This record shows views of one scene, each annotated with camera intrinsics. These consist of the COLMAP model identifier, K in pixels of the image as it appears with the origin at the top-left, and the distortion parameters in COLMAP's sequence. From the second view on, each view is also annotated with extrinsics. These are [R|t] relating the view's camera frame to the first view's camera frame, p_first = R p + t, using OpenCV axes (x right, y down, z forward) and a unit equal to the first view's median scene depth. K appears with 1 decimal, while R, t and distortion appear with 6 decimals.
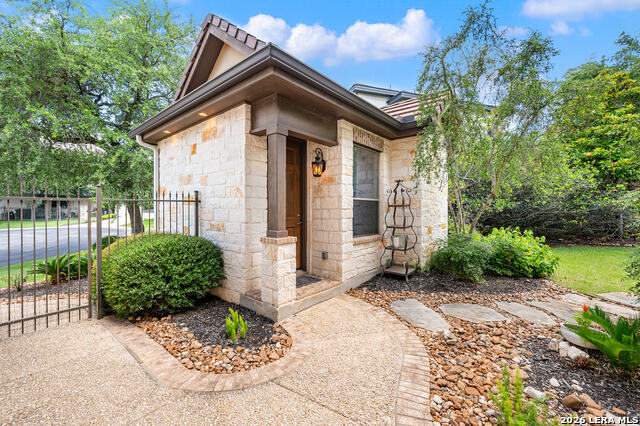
lens RADIAL K [[266.4, 0, 320.6], [0, 266.4, 211.7], [0, 0, 1]] dist [-0.000317, -0.000019]
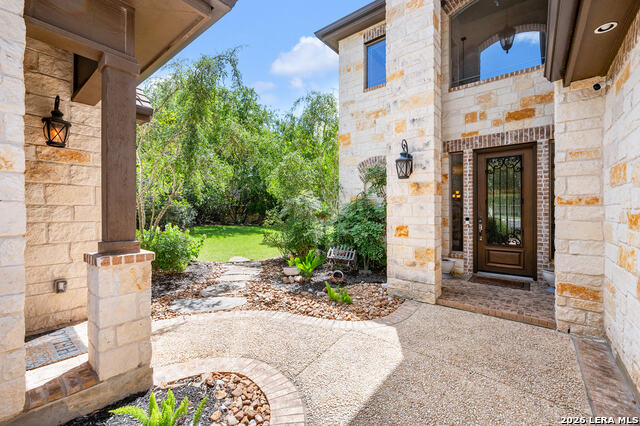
lens RADIAL K [[266.4, 0, 321.1], [0, 266.4, 212.5], [0, 0, 1]] dist [-0.000317, -0.000019]
pose [[-0.028275, 0.002300, 0.999598, -1.028440], [0.013320, 0.999909, -0.001924, 0.025789], [-0.999511, 0.013260, -0.028303, 0.810753]]
